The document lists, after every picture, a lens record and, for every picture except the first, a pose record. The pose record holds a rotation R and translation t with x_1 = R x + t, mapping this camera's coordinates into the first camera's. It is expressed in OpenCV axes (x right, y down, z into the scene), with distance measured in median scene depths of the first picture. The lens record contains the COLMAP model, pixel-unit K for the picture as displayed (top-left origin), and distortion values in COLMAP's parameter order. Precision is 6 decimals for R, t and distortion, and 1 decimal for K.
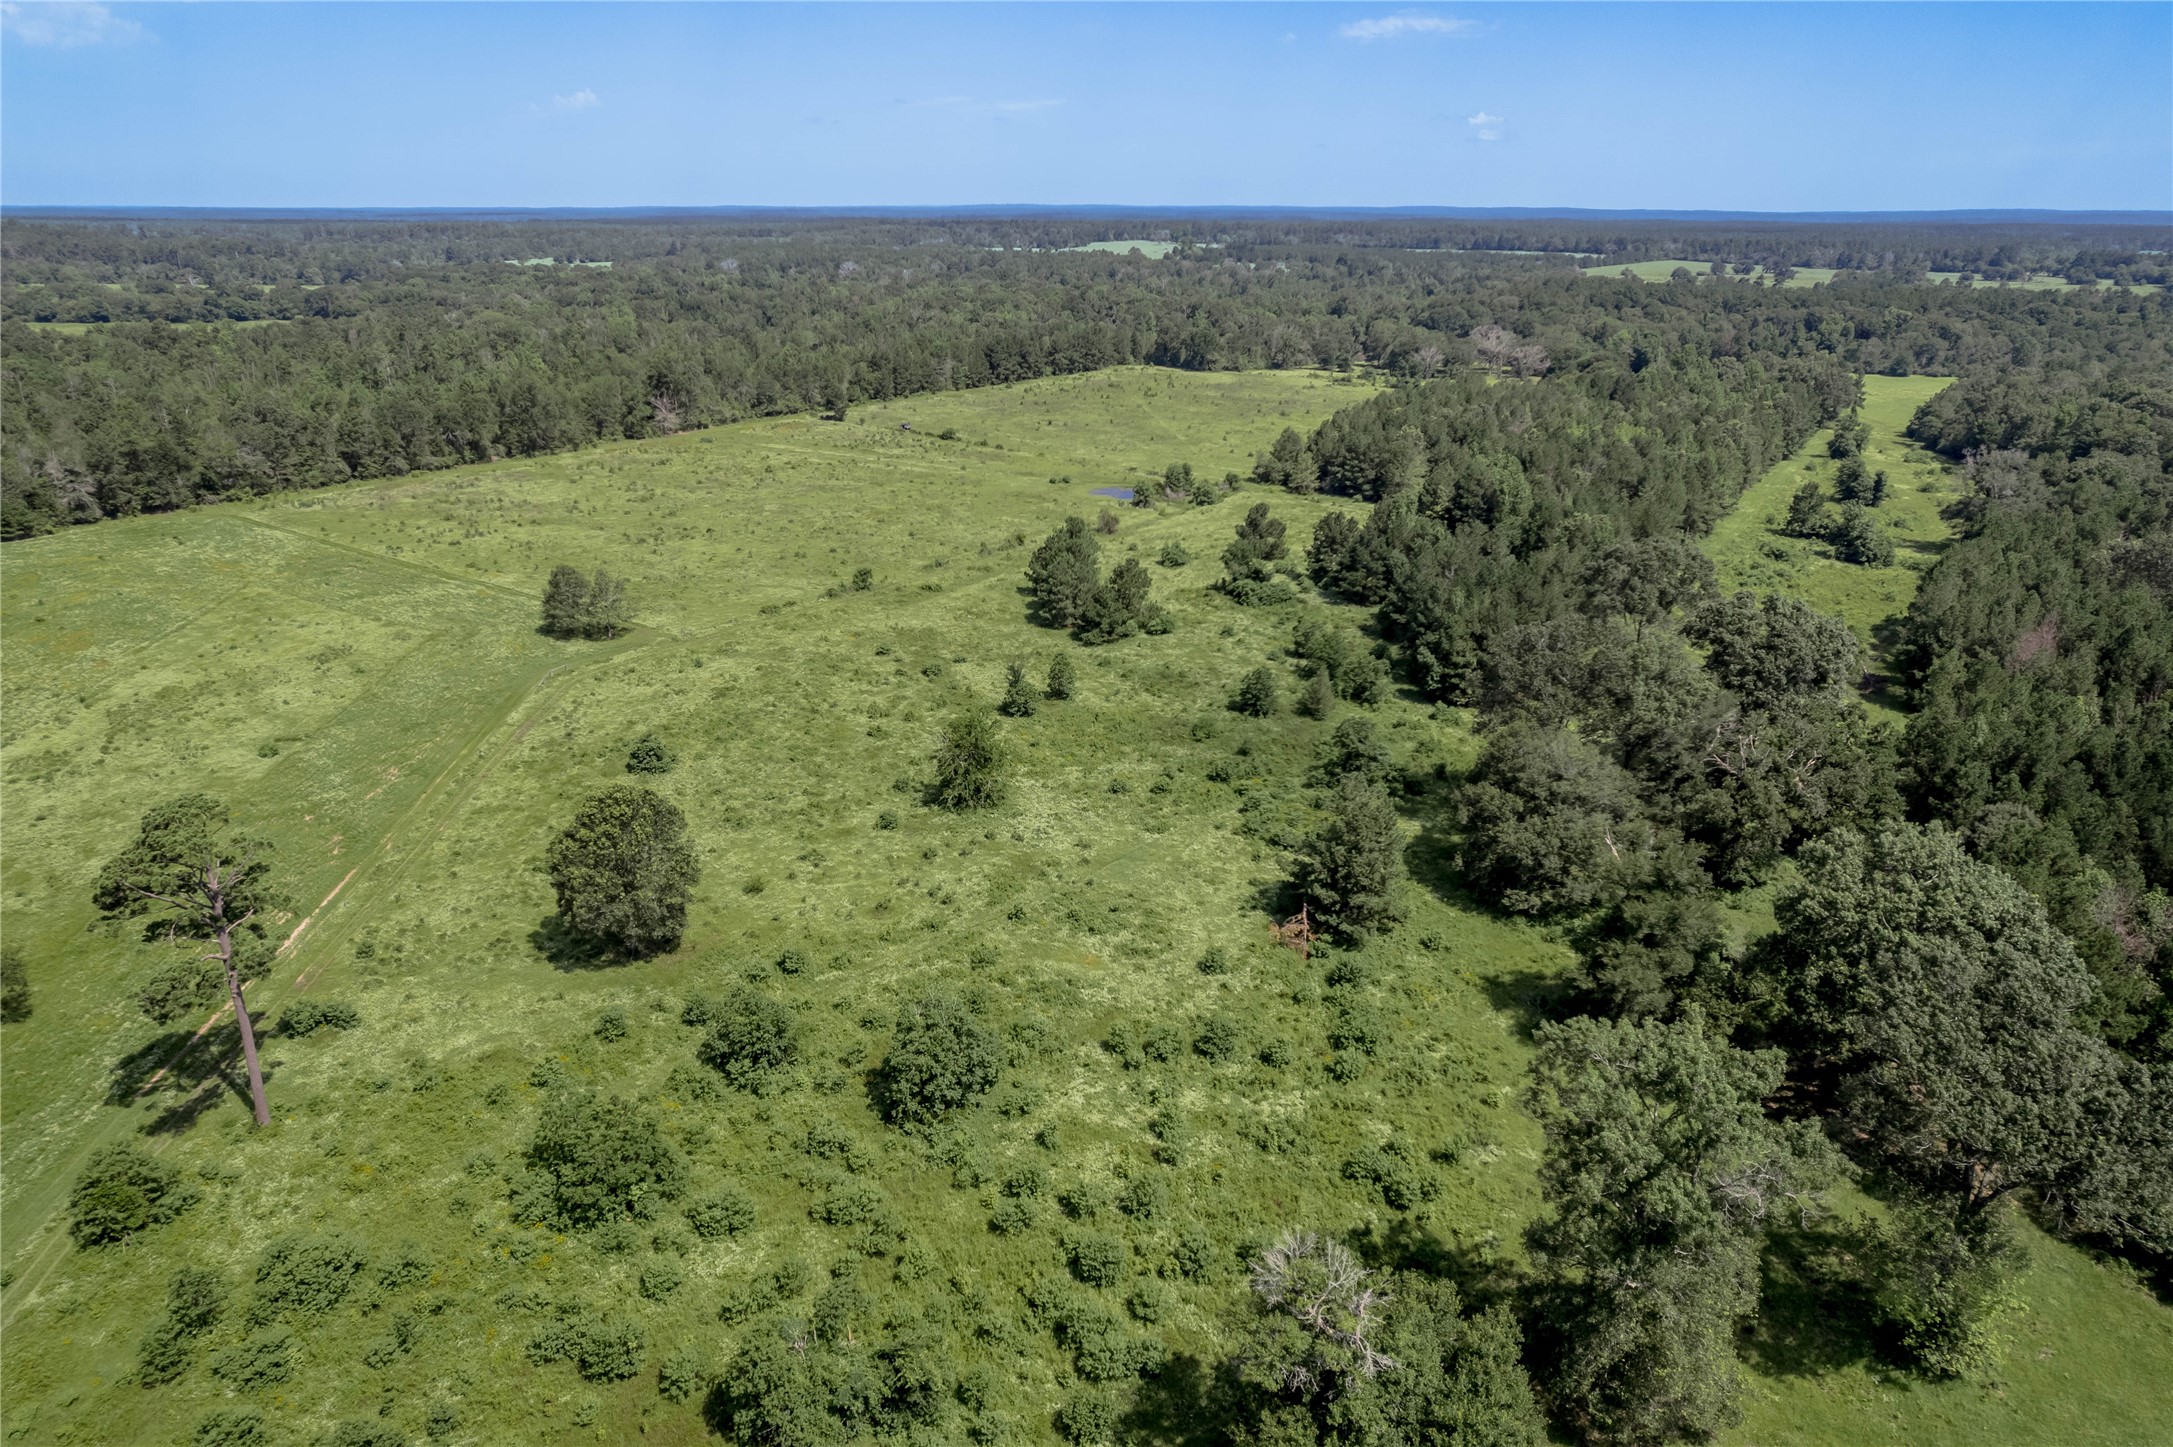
lens RADIAL K [[1413.3, 0, 1086.5], [0, 1413.3, 723.5], [0, 0, 1]] dist [-0.078375, 0.086415]
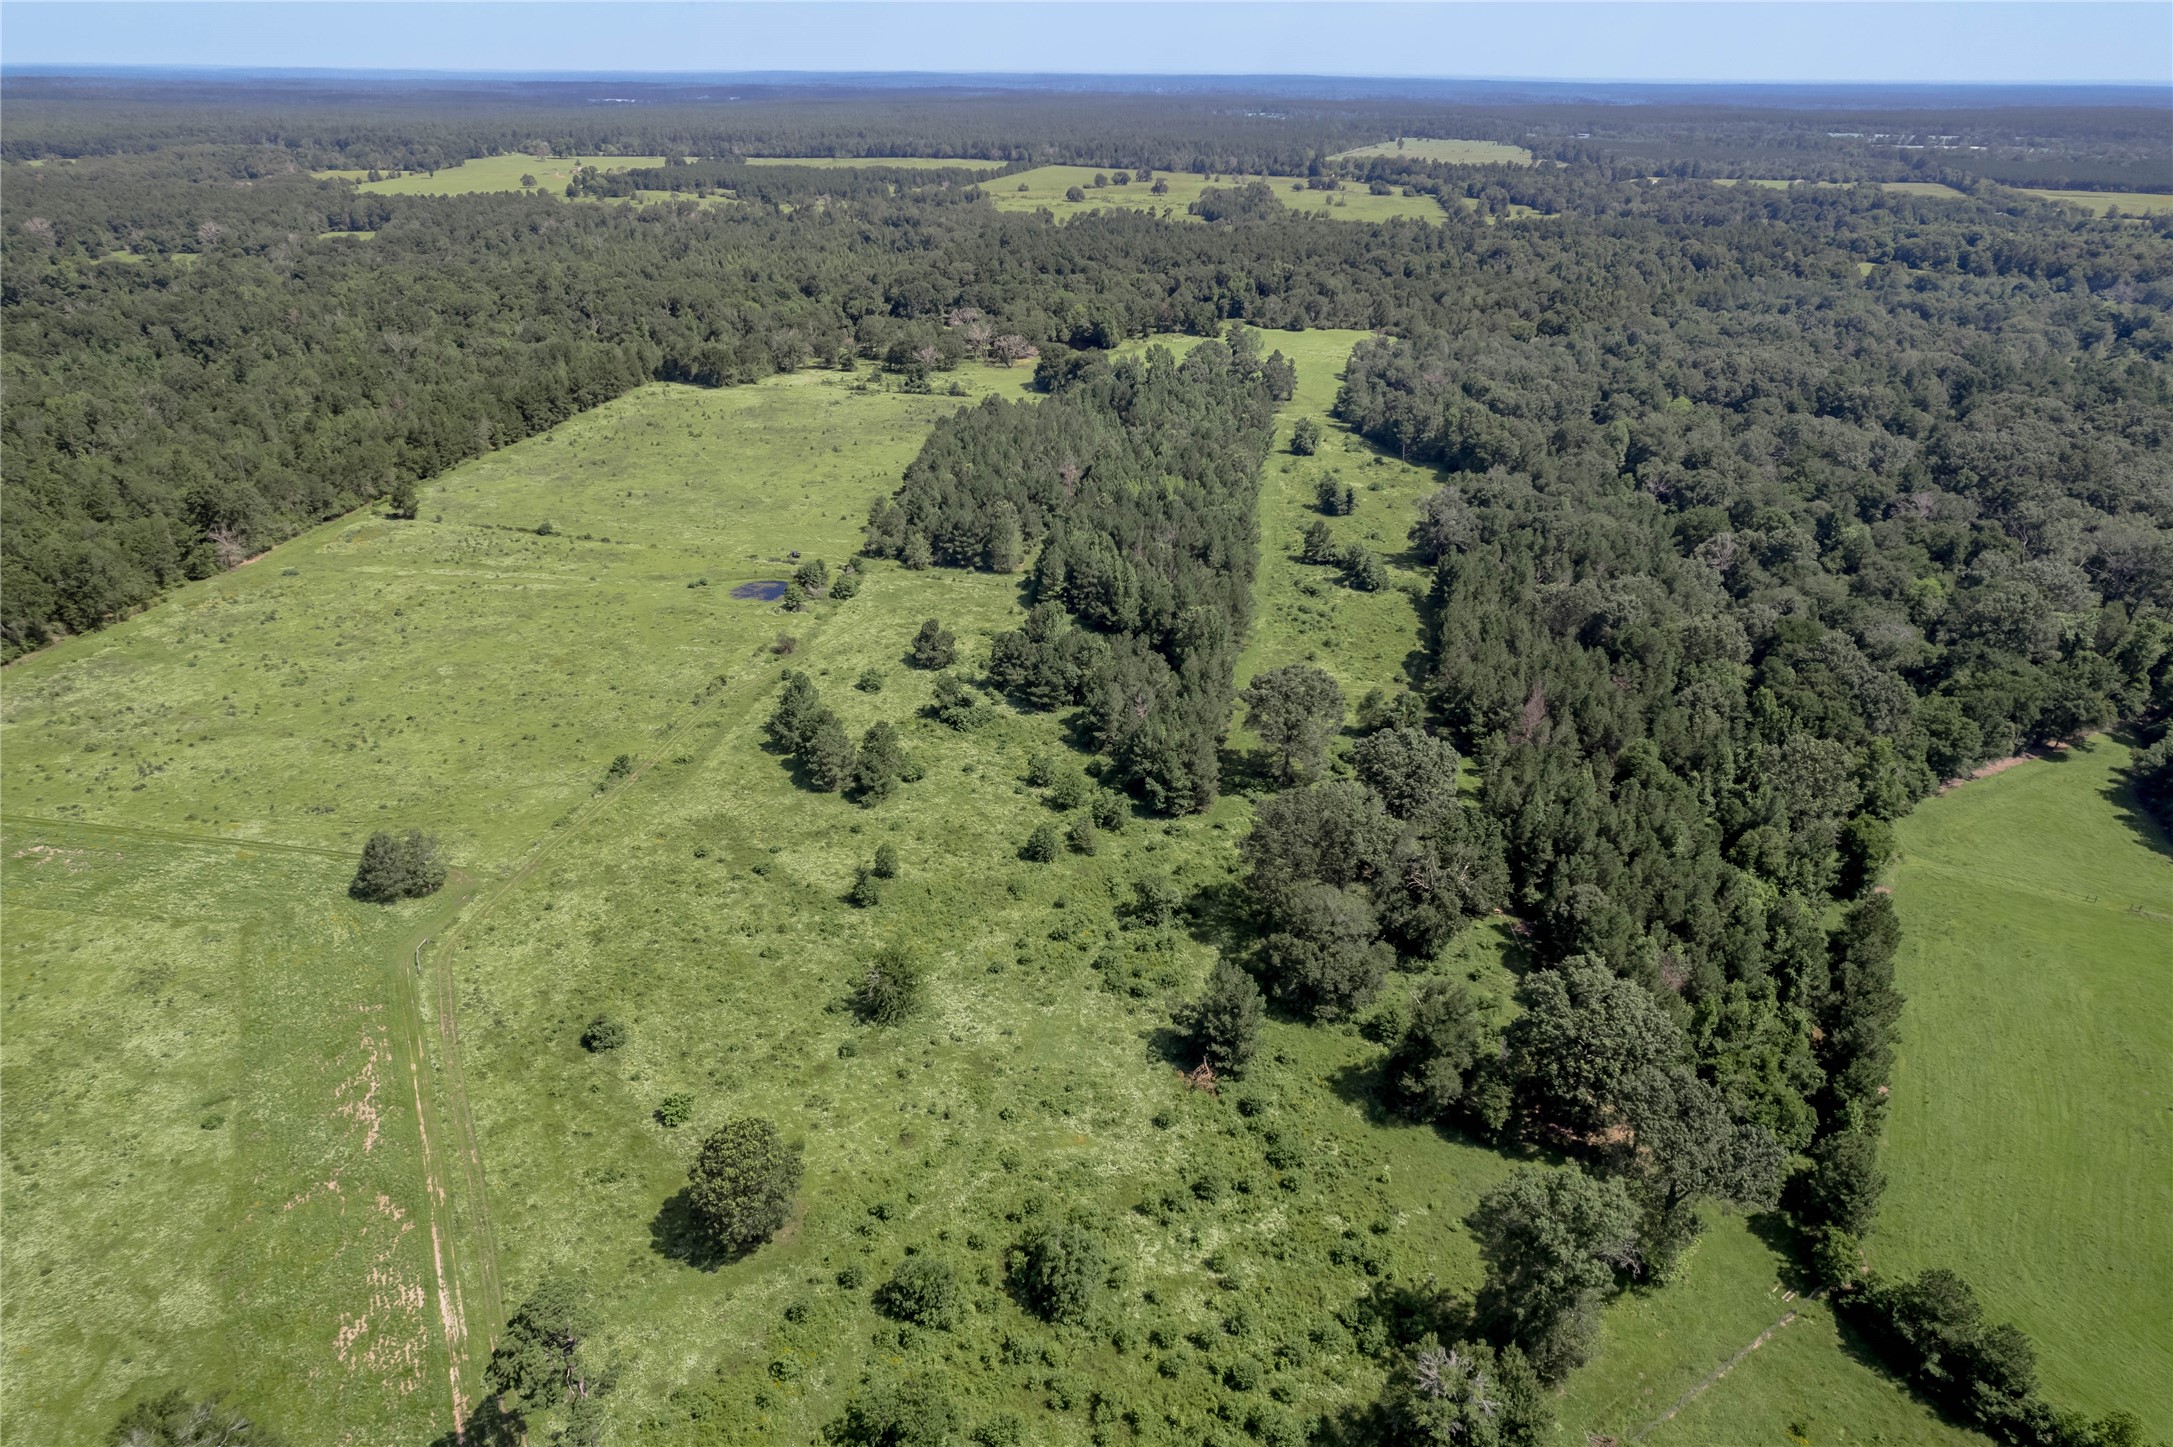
lens RADIAL K [[1413.3, 0, 1086.5], [0, 1413.3, 723.5], [0, 0, 1]] dist [-0.078375, 0.086415]
pose [[0.906750, -0.176582, 0.382914, -0.215020], [0.138233, 0.982391, 0.125693, -0.195366], [-0.398367, -0.061041, 0.915193, -0.118499]]
